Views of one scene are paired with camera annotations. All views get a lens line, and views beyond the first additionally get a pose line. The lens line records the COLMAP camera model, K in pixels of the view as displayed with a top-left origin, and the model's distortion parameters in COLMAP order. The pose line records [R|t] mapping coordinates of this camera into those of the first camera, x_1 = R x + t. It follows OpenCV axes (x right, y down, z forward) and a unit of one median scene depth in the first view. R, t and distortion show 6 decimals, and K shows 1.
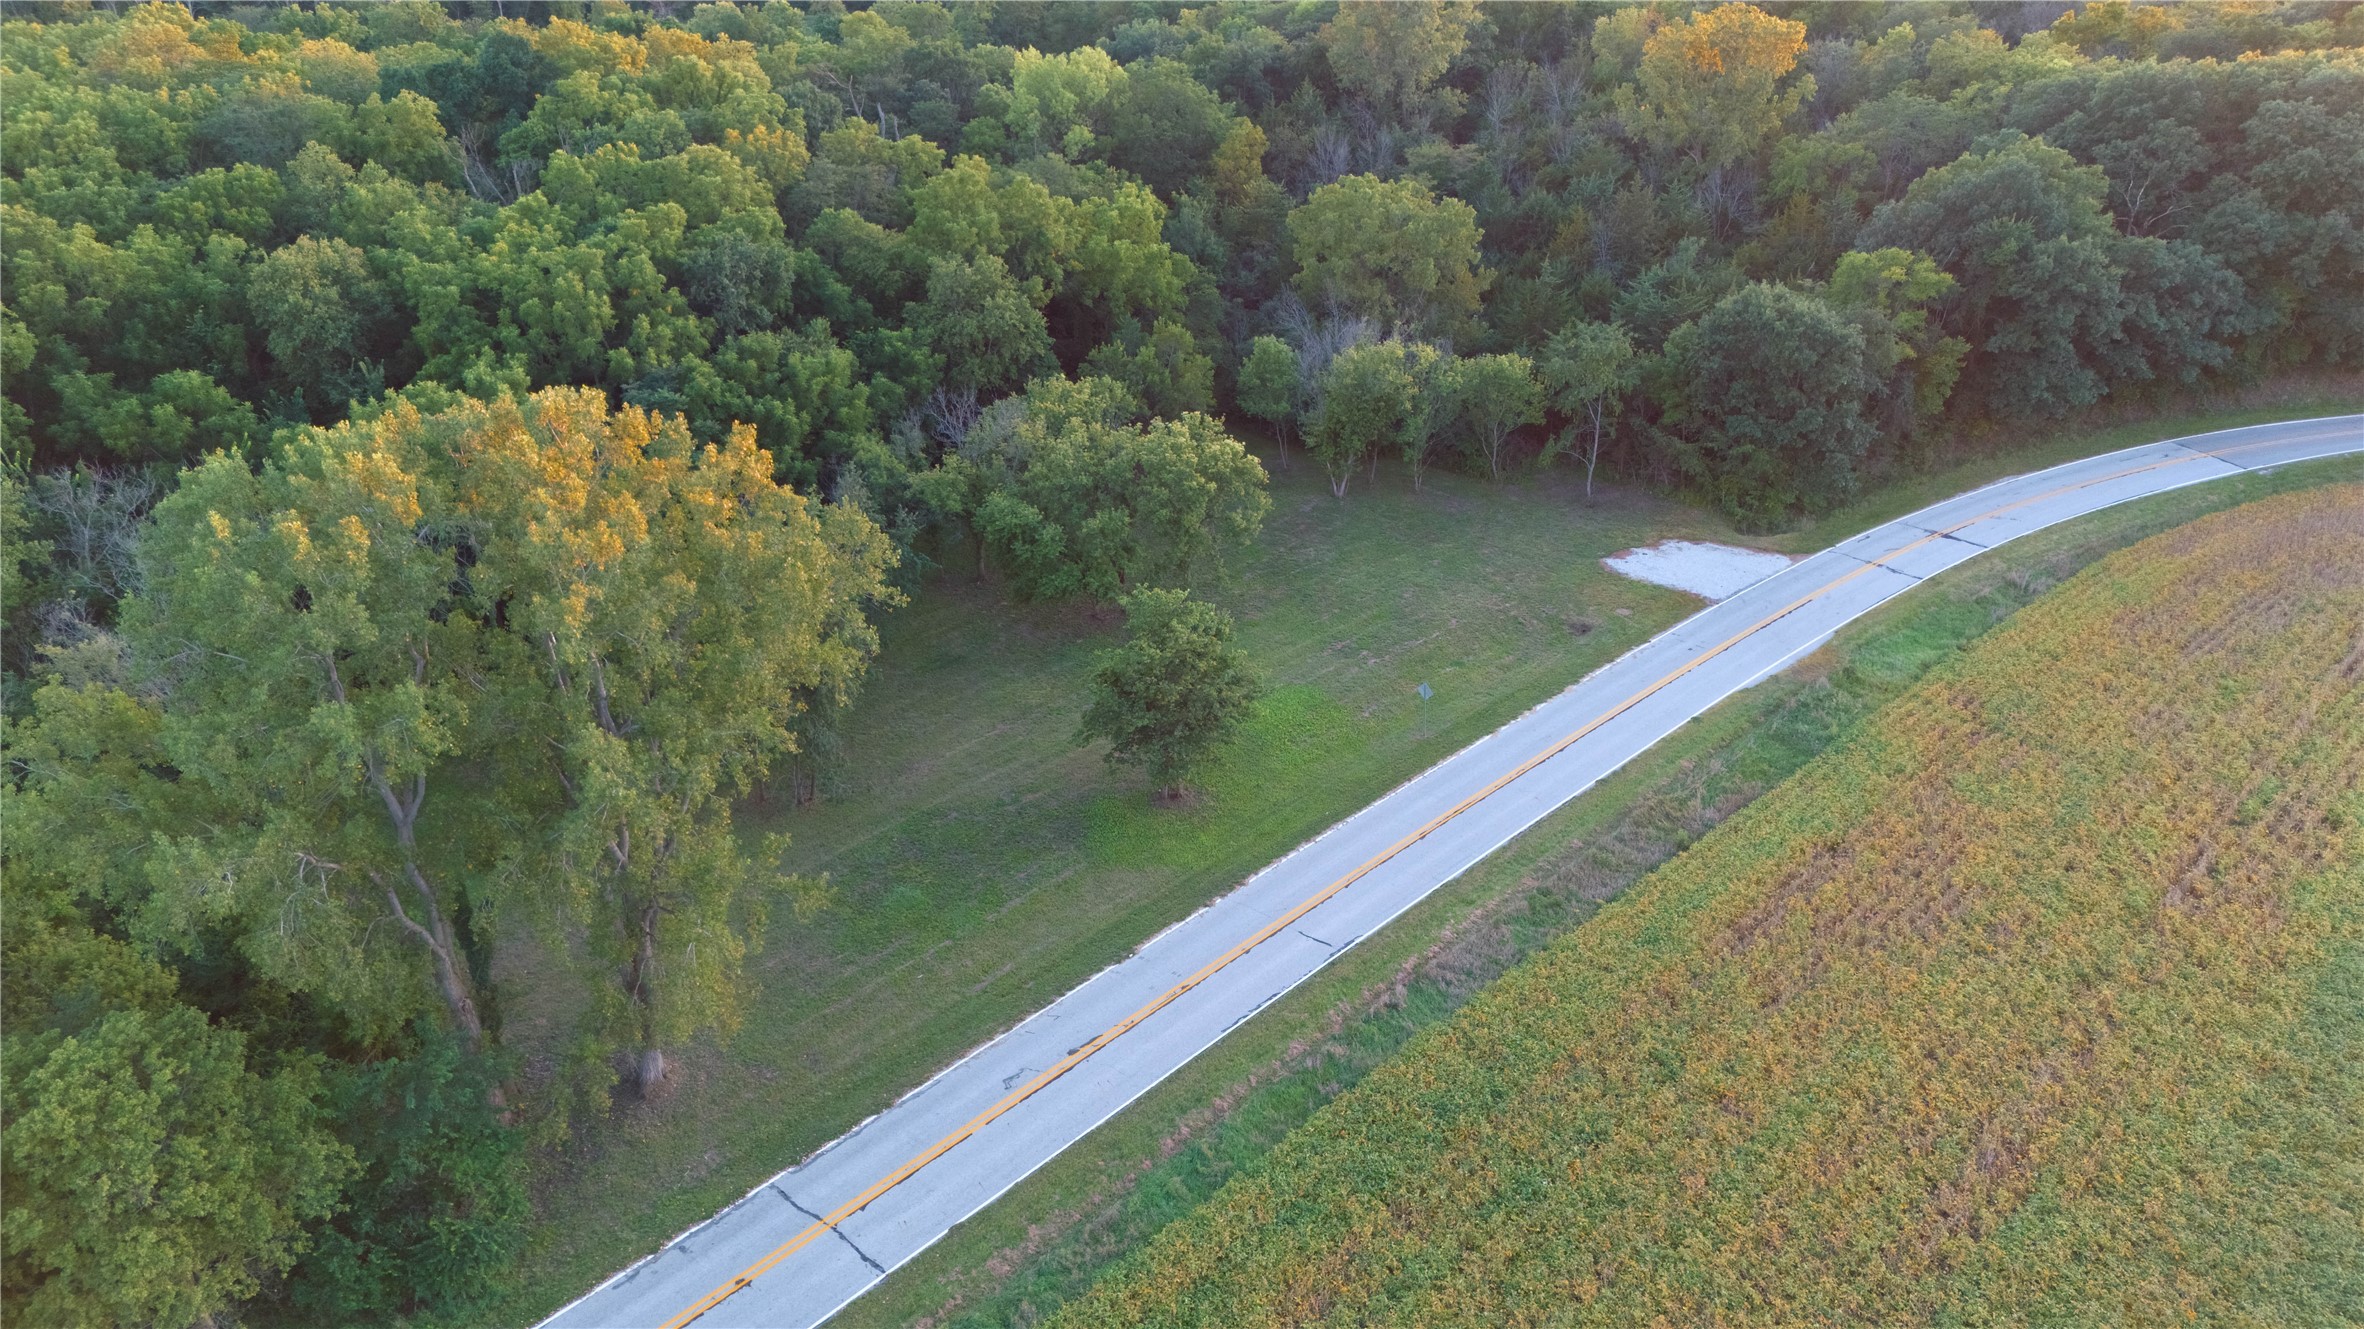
lens RADIAL K [[1738.3, 0, 1182.0], [0, 1738.3, 664.5], [0, 0, 1]] dist [0.060944, -0.052564]
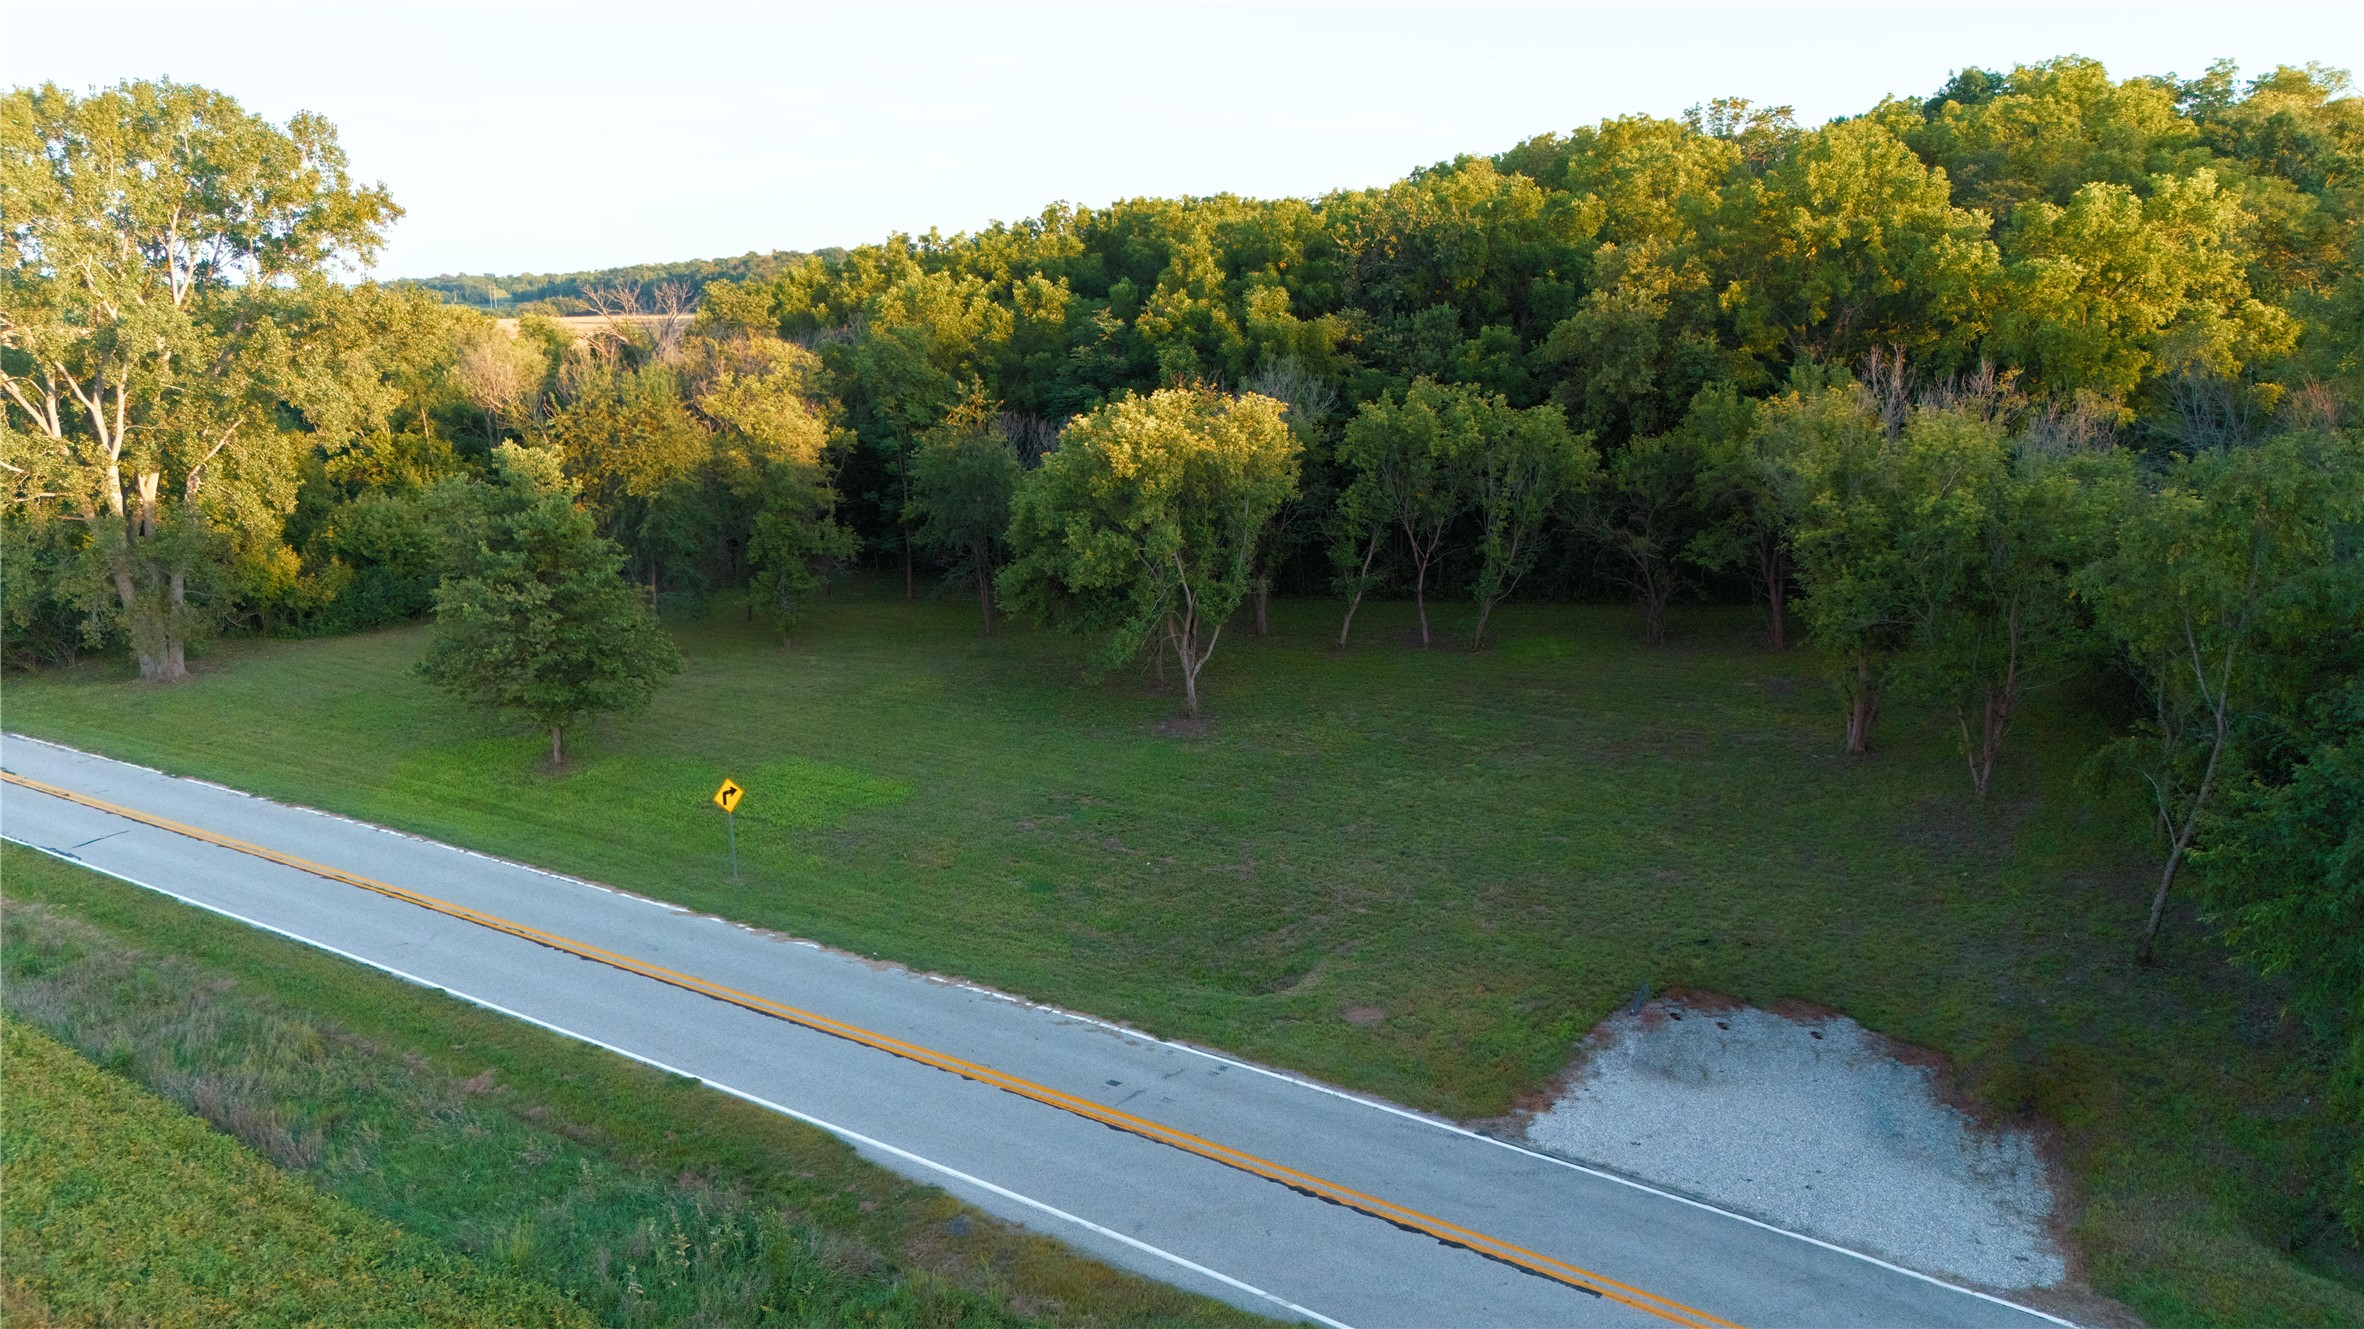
lens RADIAL K [[1755.6, 0, 1182.0], [0, 1755.6, 664.5], [0, 0, 1]] dist [0.020354, 0.002920]
pose [[0.134330, 0.222457, -0.965644, 0.746557], [-0.386795, 0.908946, 0.155588, -0.178074], [0.912330, 0.352606, 0.208144, 1.094768]]
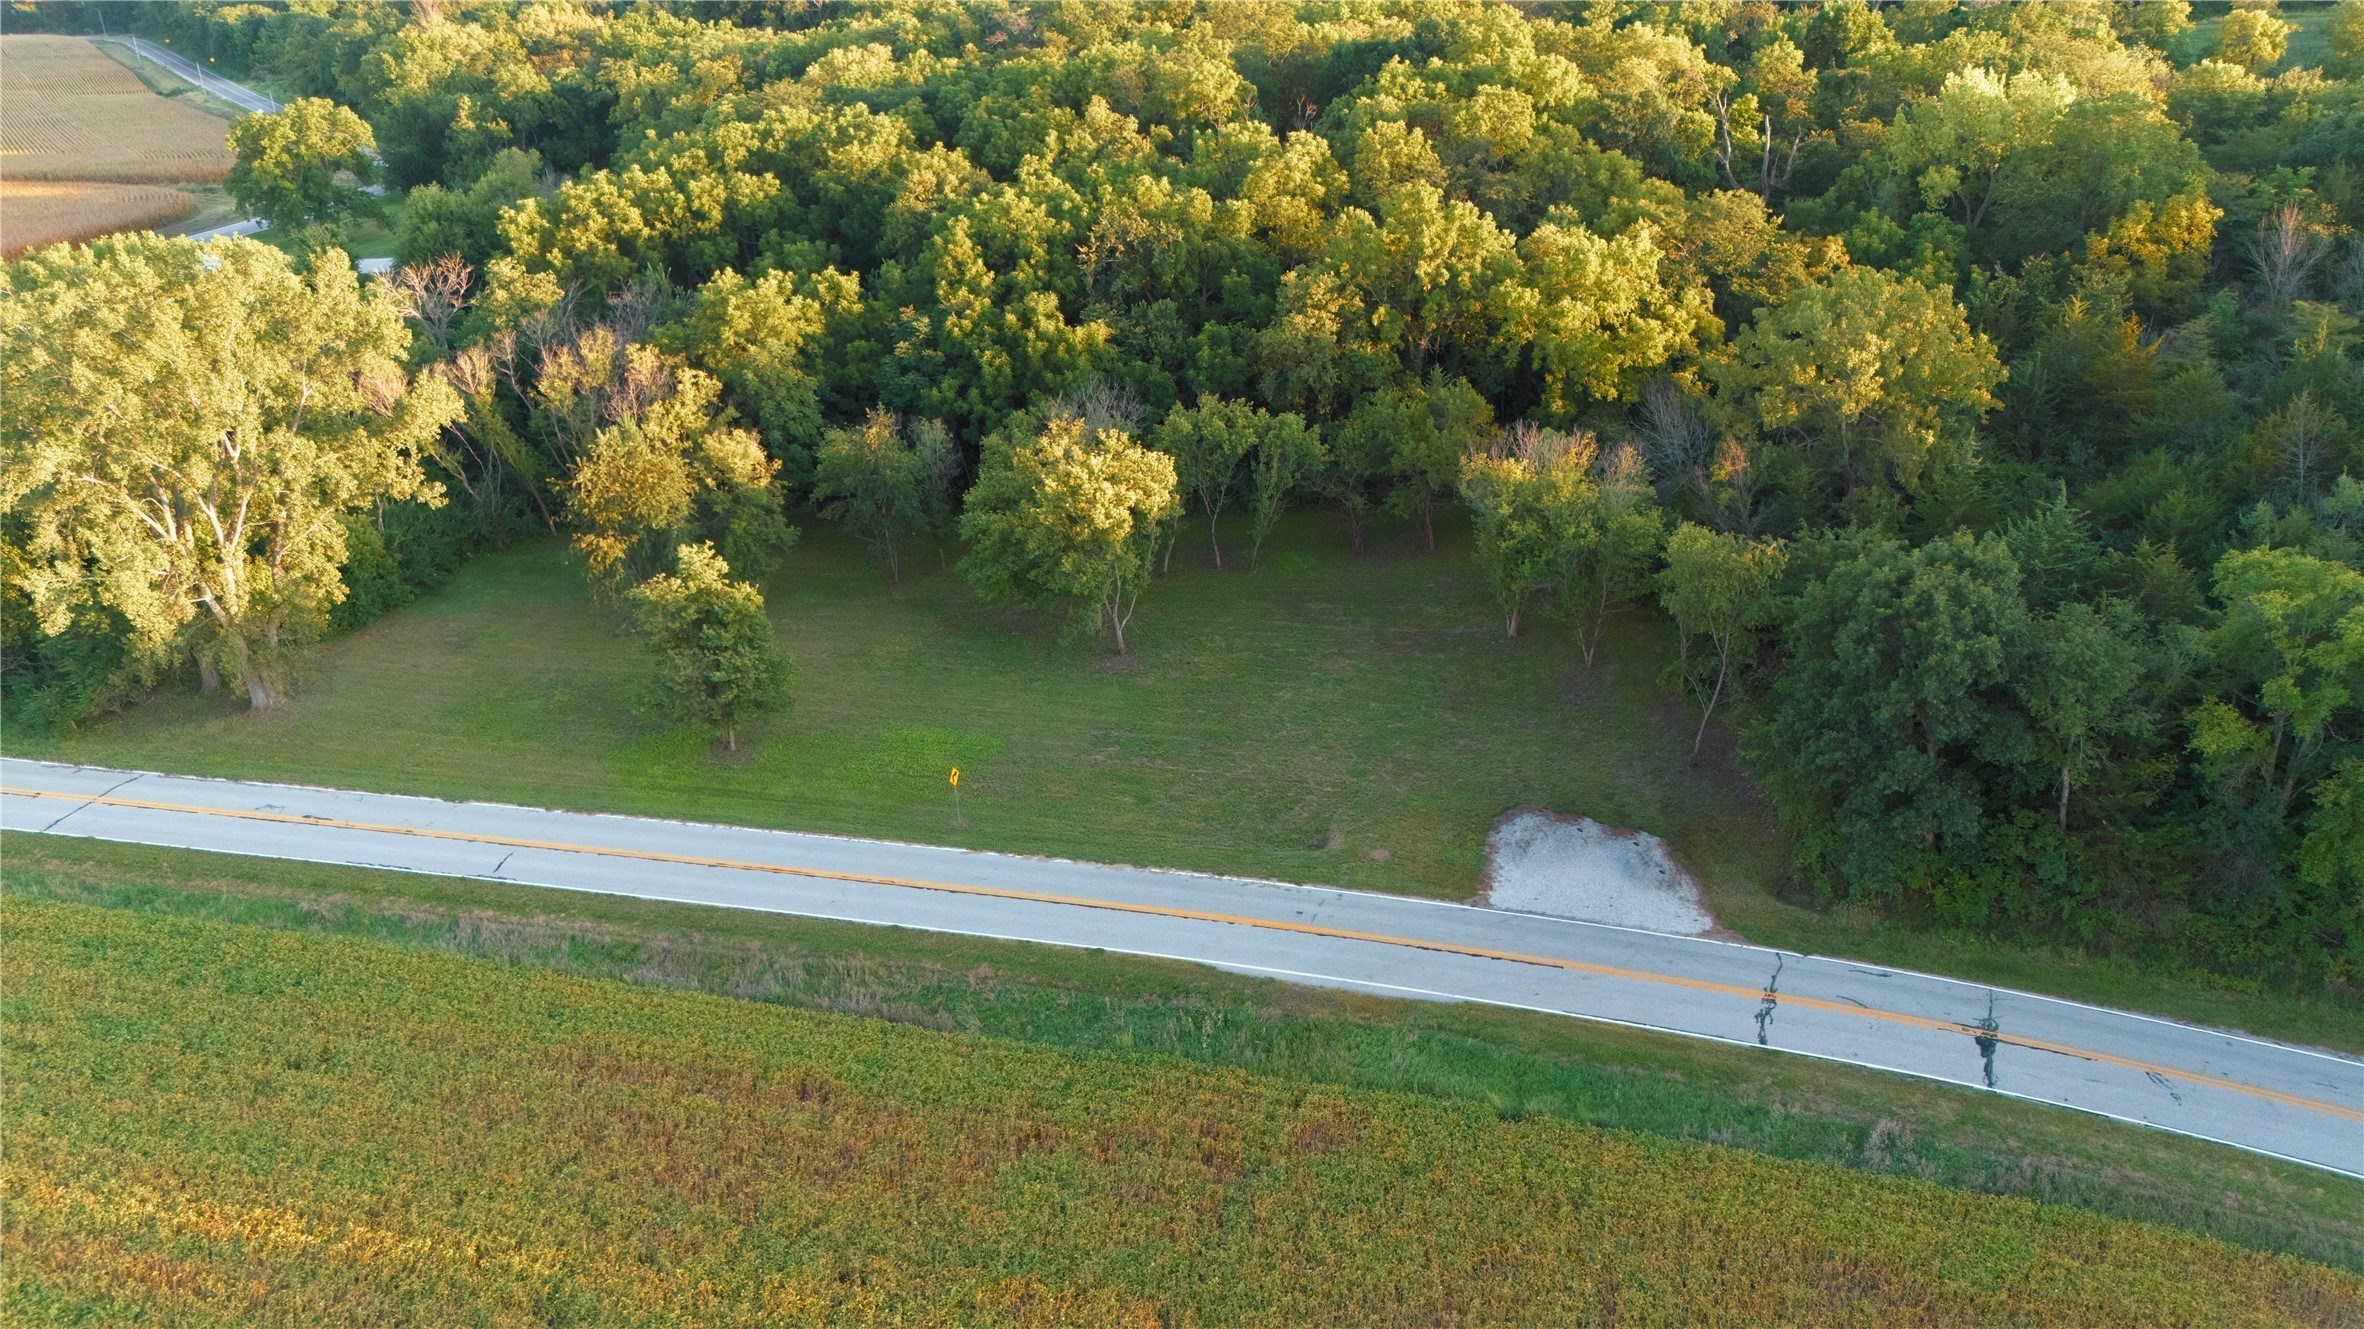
lens RADIAL K [[1745.2, 0, 1182.0], [0, 1745.2, 664.5], [0, 0, 1]] dist [0.056836, -0.049214]
pose [[0.476158, 0.357465, -0.803425, 1.006747], [-0.339979, 0.917436, 0.206700, -0.297059], [0.810980, 0.174726, 0.558375, 0.624766]]
